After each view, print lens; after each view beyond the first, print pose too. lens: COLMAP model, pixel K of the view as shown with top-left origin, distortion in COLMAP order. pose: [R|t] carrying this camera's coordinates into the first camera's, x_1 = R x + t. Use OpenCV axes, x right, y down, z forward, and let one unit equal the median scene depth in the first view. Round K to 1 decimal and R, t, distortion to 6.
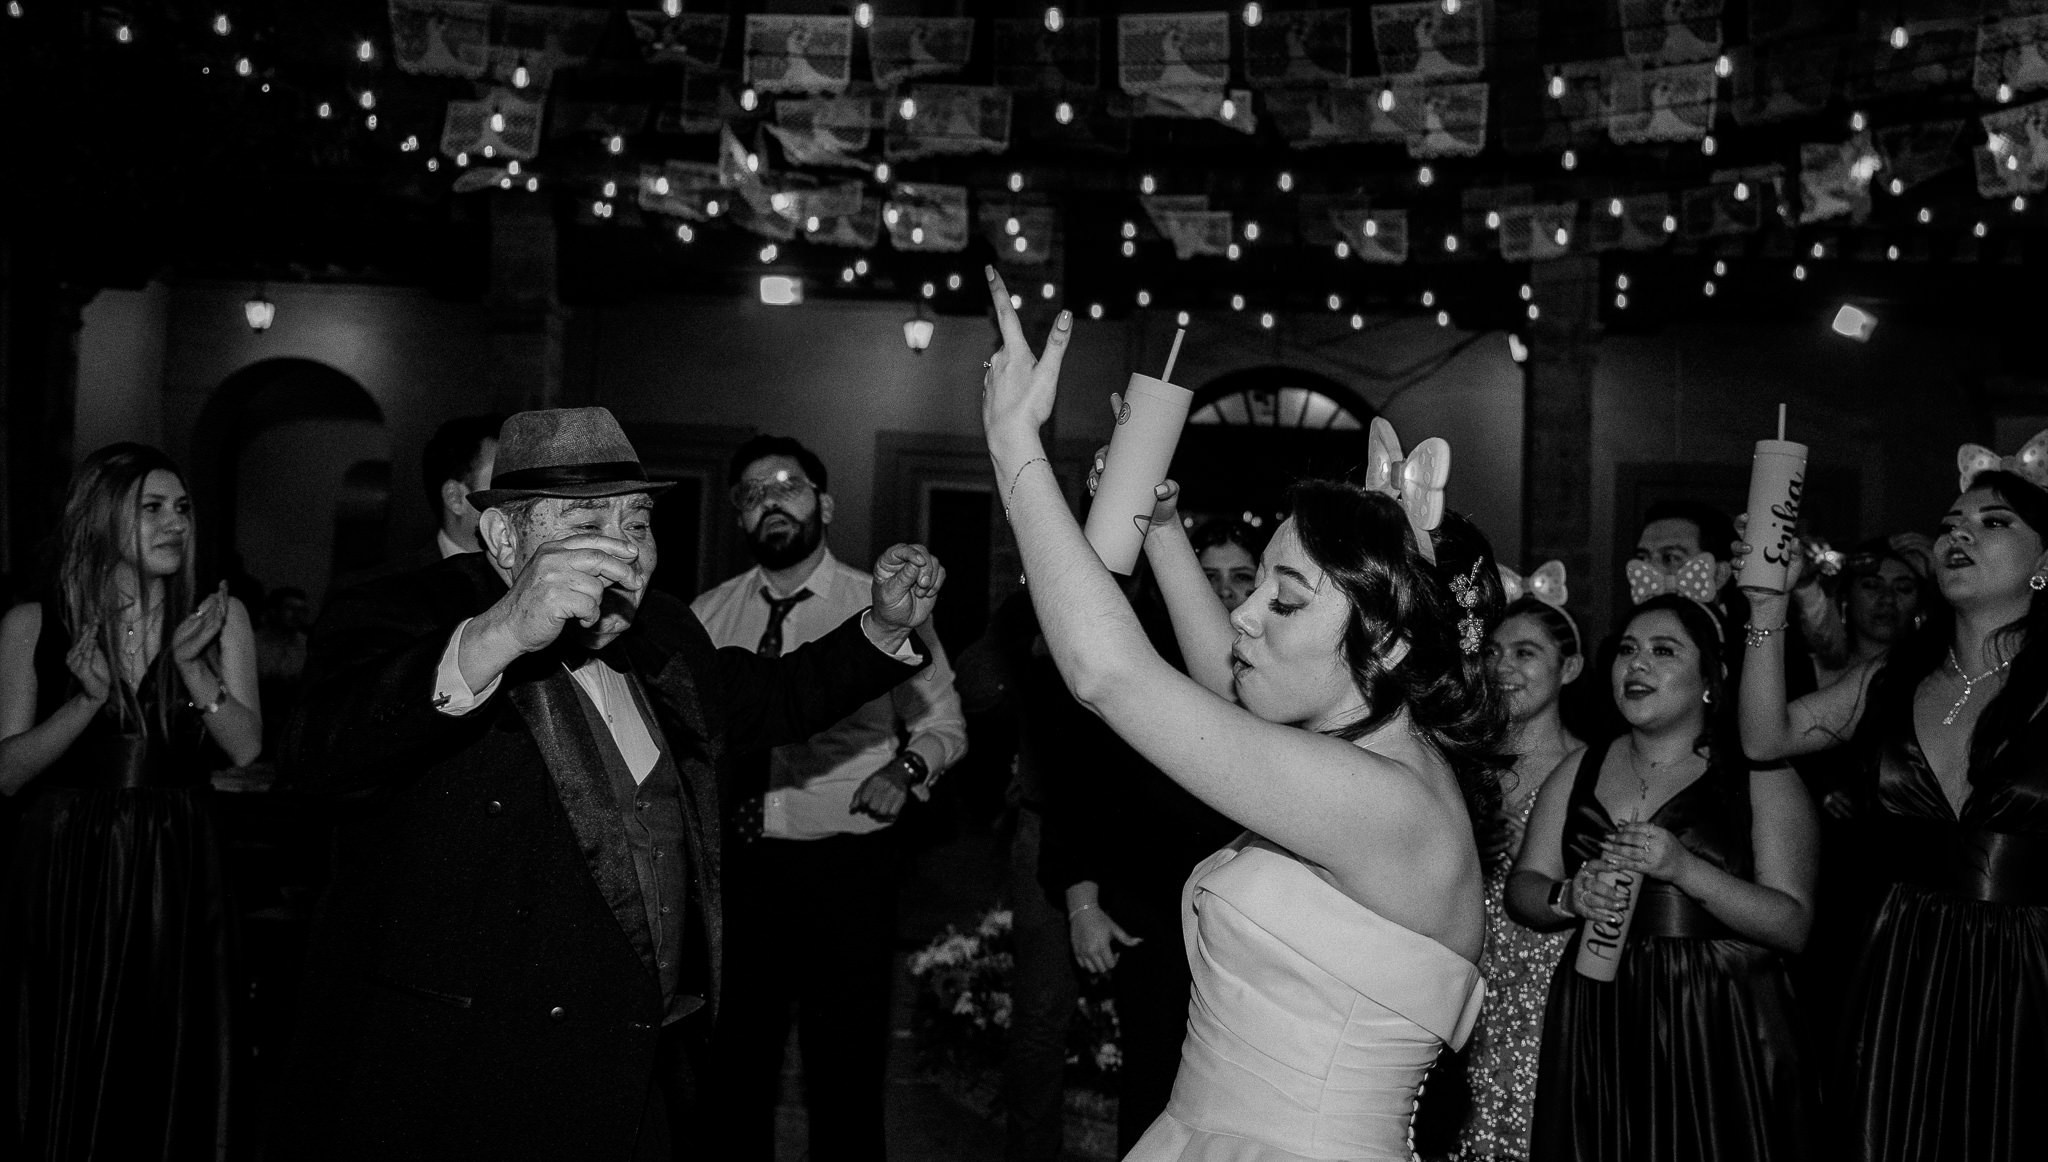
lens RADIAL K [[2028.7, 0, 1024.0], [0, 2028.7, 581.0], [0, 0, 1]] dist [0.007617, 0.121477]
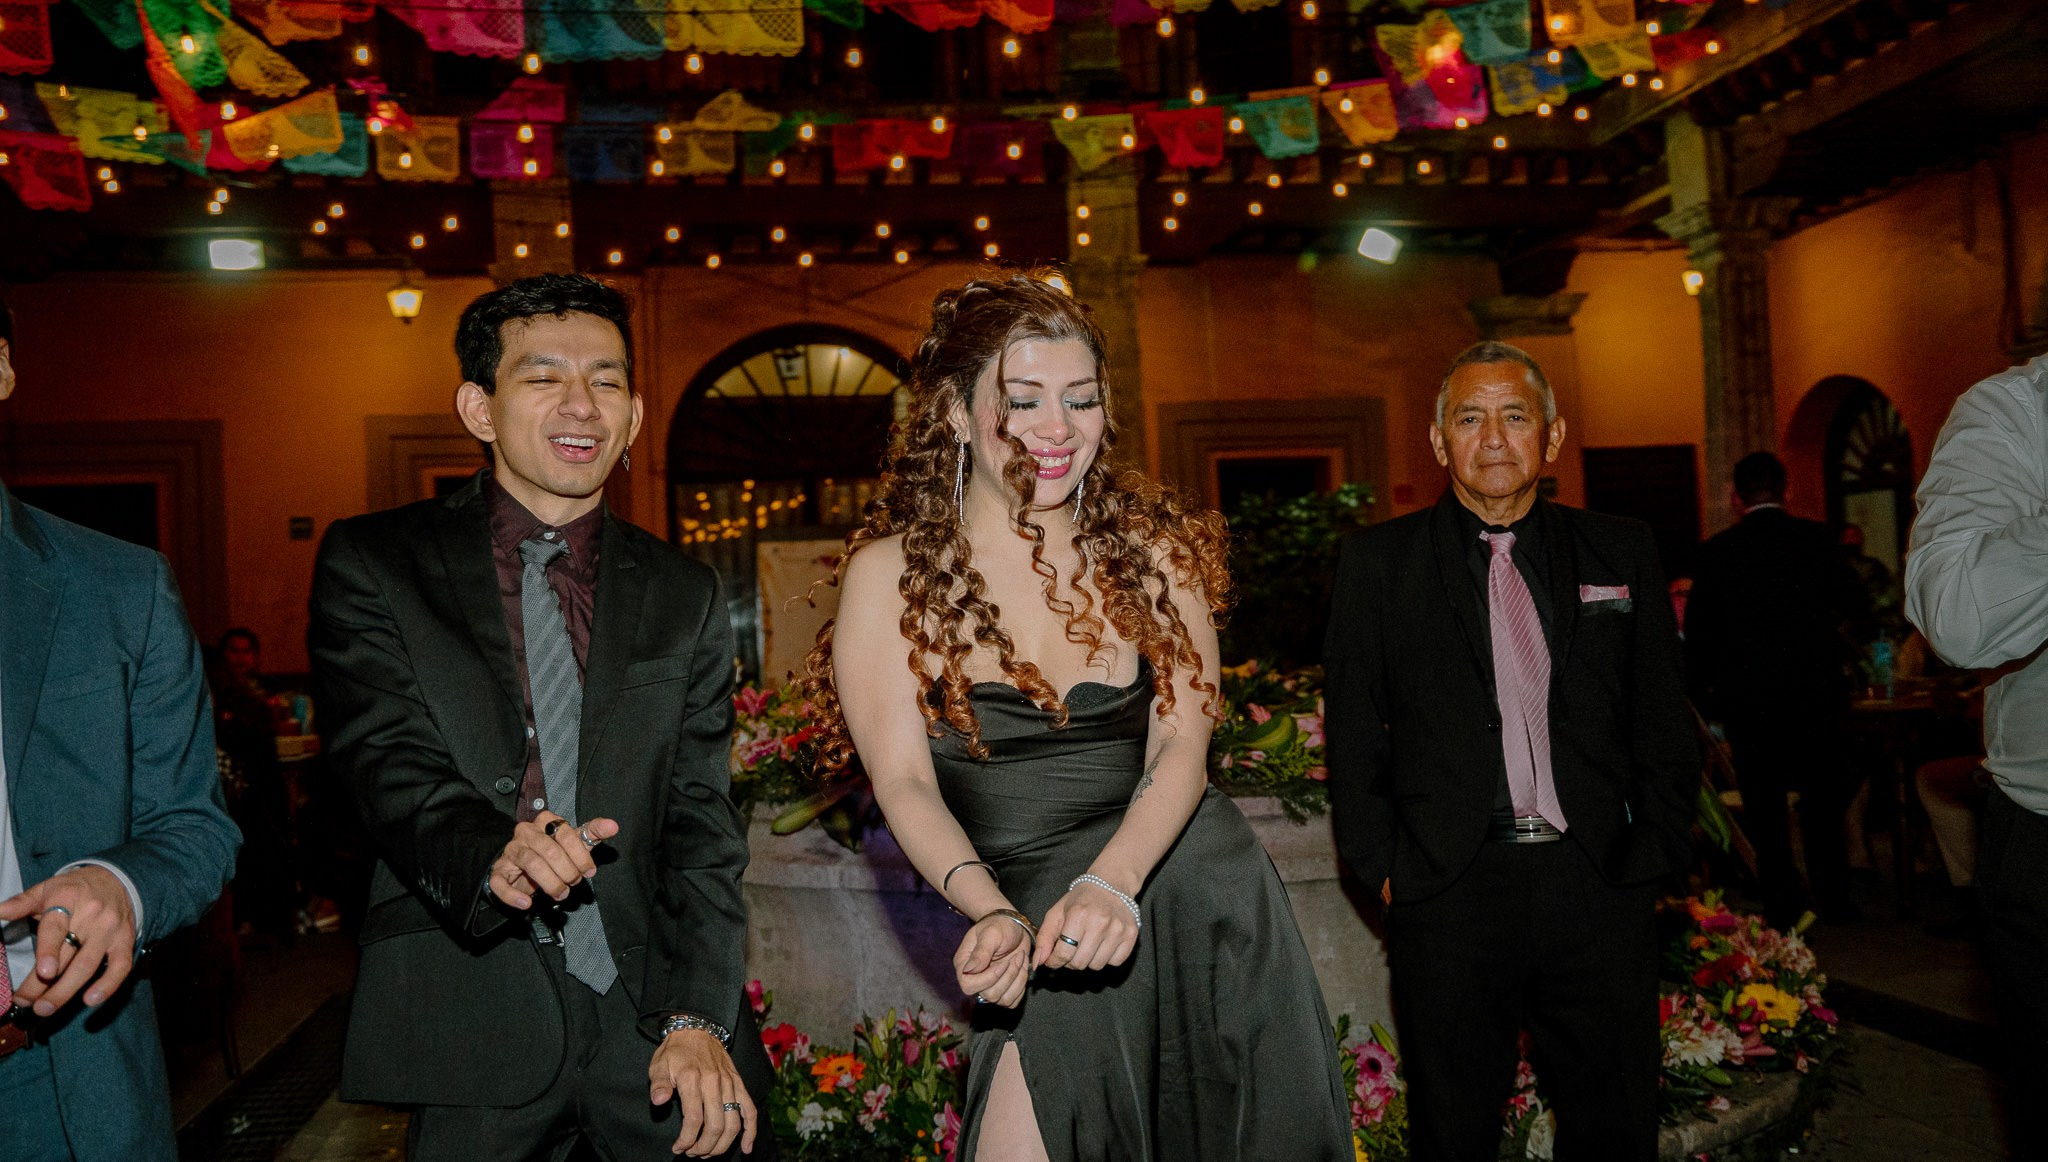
lens RADIAL K [[2028.7, 0, 1024.0], [0, 2028.7, 581.0], [0, 0, 1]] dist [0.007617, 0.121477]
pose [[0.967933, -0.079534, 0.238287, -0.013286], [0.078666, 0.996814, 0.013166, 0.010430], [-0.238575, 0.006001, 0.971106, 0.078334]]
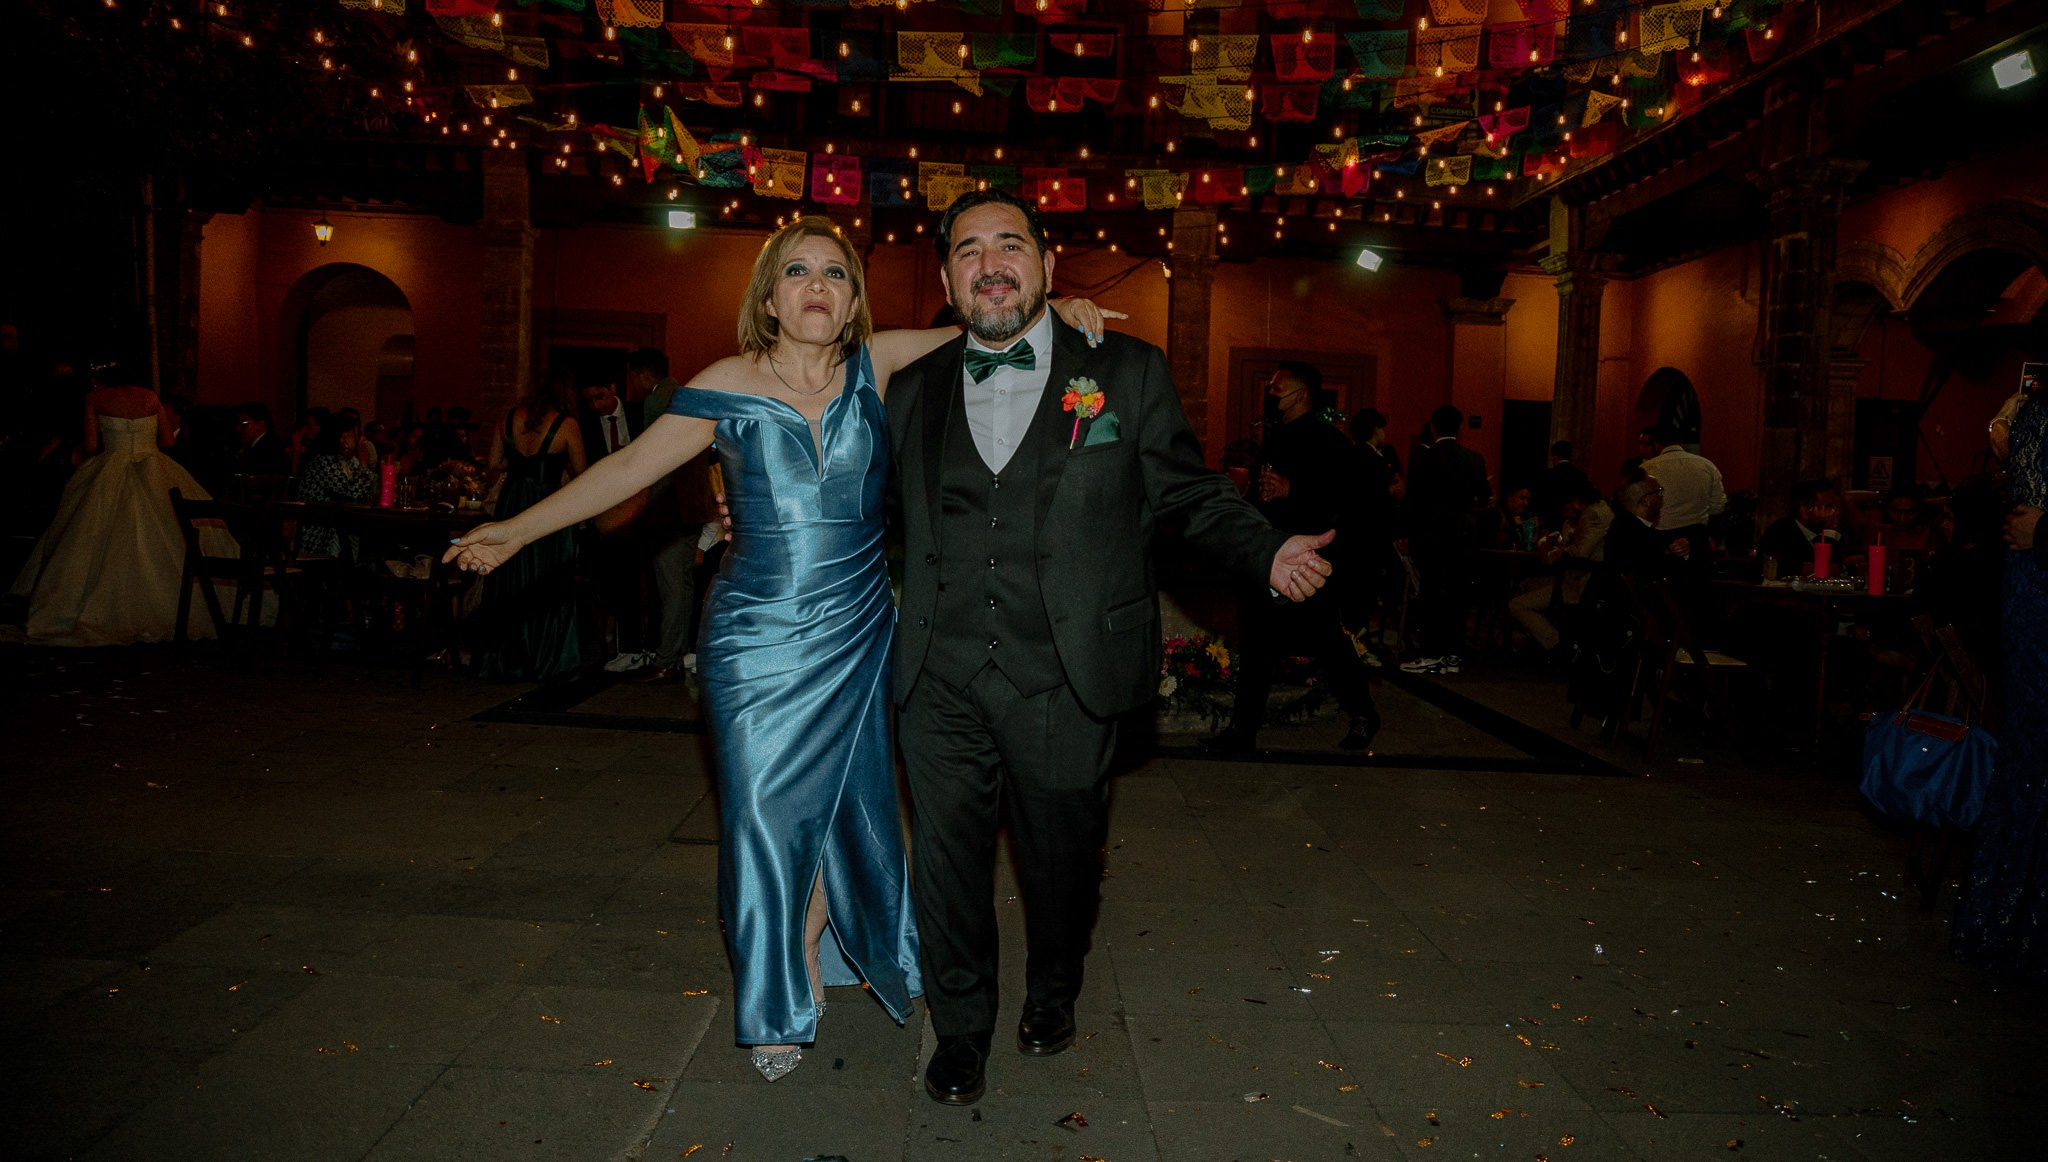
lens RADIAL K [[1404.3, 0, 1024.0], [0, 1404.3, 581.0], [0, 0, 1]] dist [-0.094015, 0.077651]
pose [[0.993051, -0.002369, 0.117659, 0.009807], [-0.009678, 0.994767, 0.101711, 0.014948], [-0.117284, -0.102143, 0.987832, -0.069240]]
